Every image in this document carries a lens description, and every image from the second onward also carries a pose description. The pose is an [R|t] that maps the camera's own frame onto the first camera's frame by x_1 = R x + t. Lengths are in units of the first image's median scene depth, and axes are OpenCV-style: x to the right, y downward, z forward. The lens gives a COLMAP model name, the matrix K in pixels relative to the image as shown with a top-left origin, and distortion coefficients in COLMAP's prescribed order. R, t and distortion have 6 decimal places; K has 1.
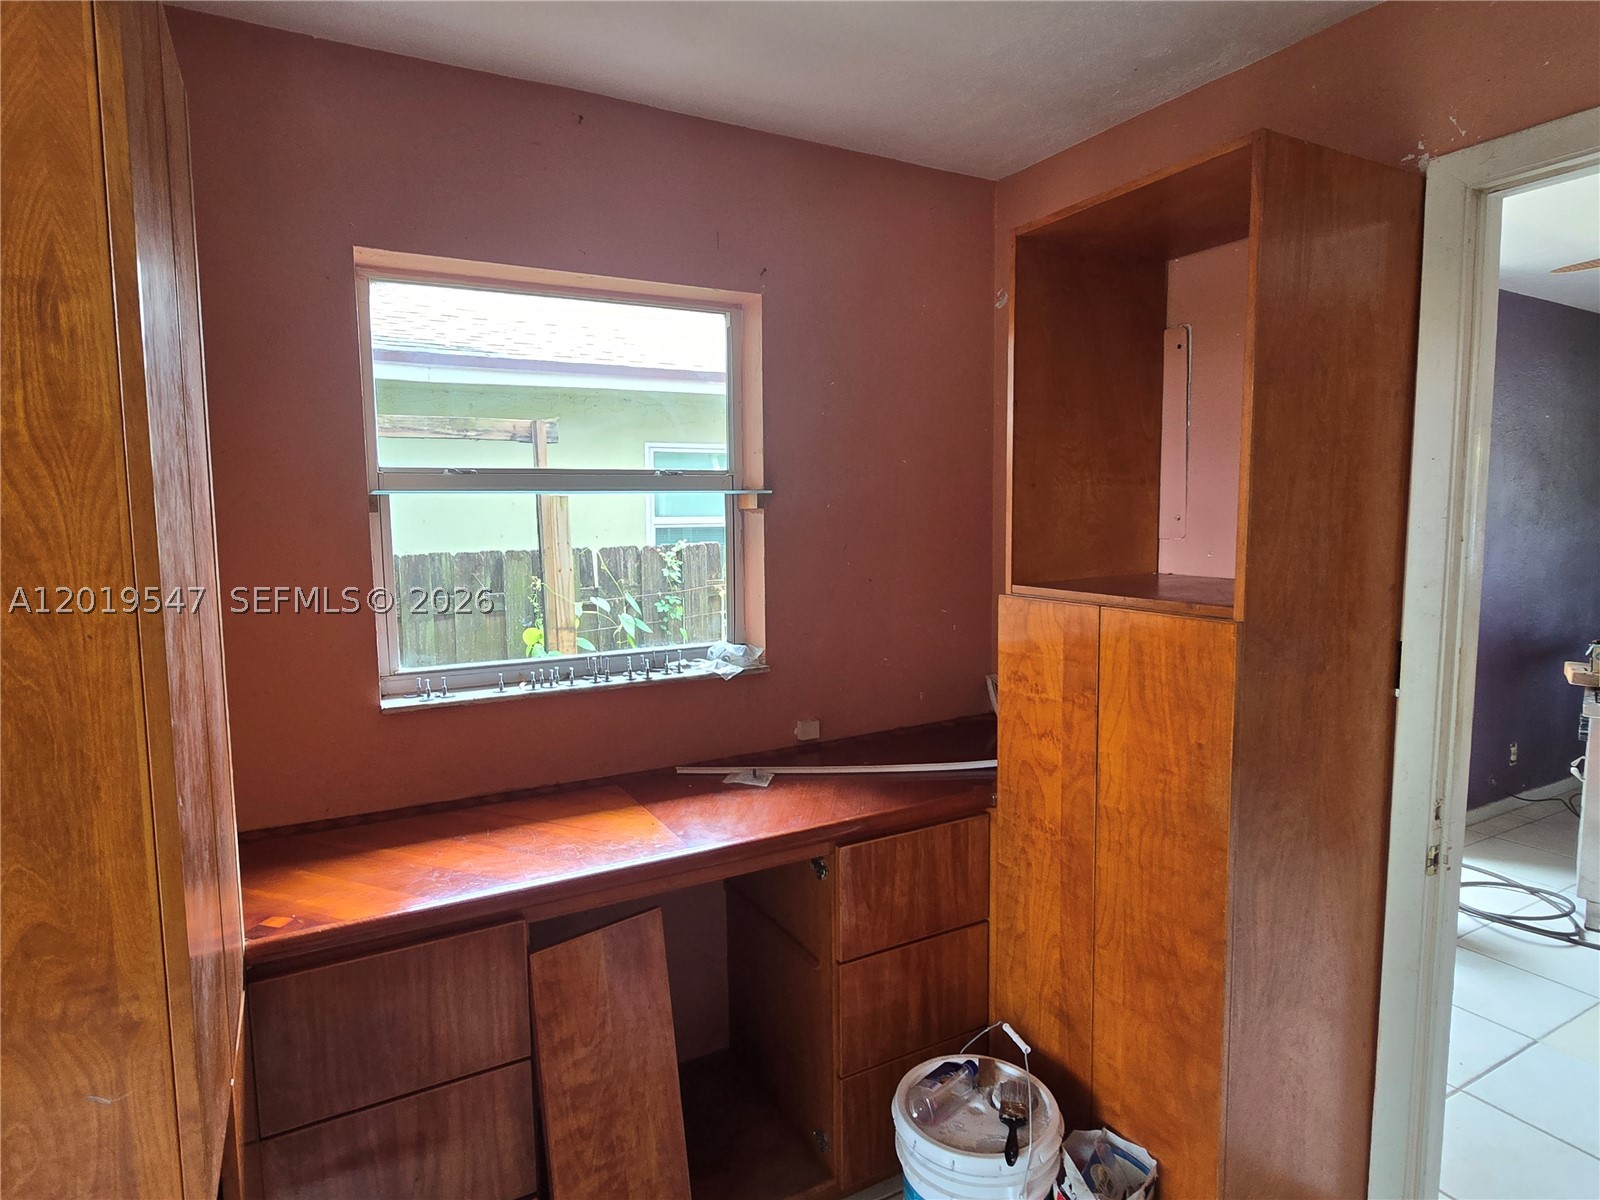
lens RADIAL K [[879.4, 0, 796.0], [0, 879.4, 596.7], [0, 0, 1]] dist [0.004917, 0.001601]
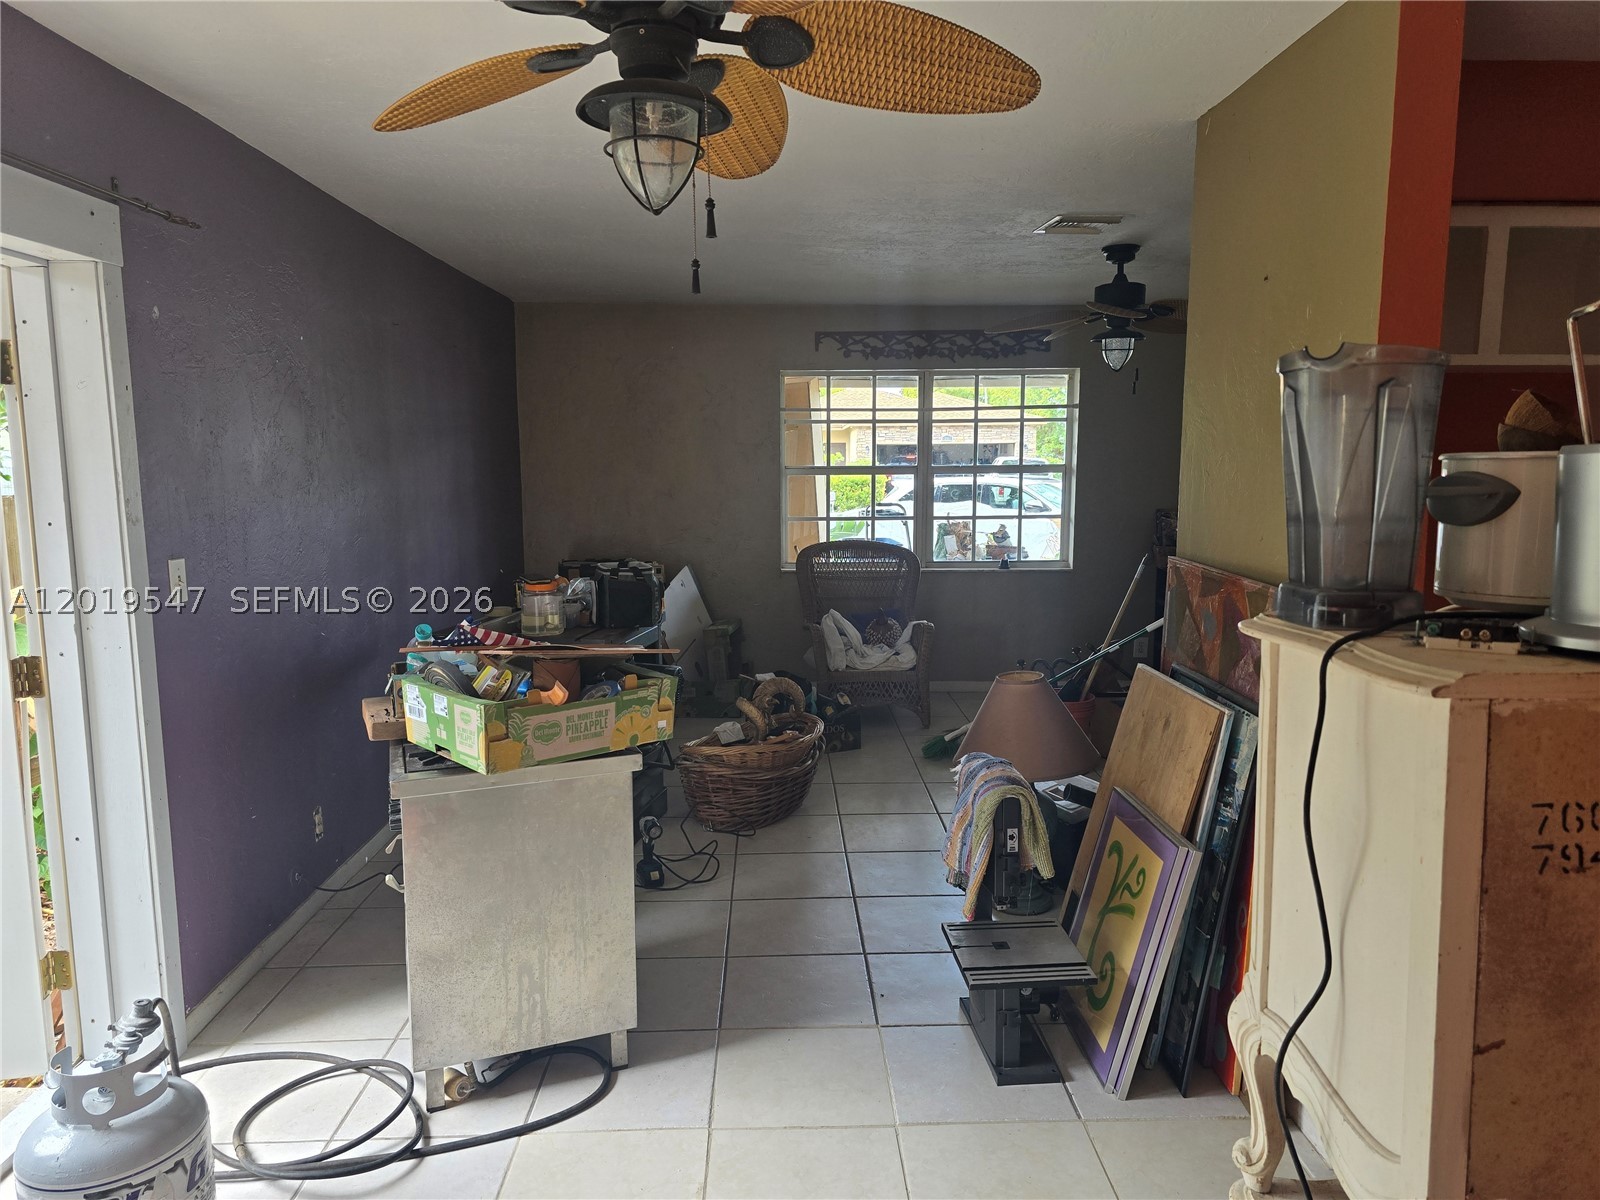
lens RADIAL K [[1090.7, 0, 801.1], [0, 1090.7, 596.5], [0, 0, 1]] dist [-0.010085, -0.002989]
pose [[0.450722, -0.102396, 0.886772, 0.309851], [0.077534, 0.994136, 0.075384, -0.045104], [-0.889291, 0.034778, 0.456018, 0.339205]]
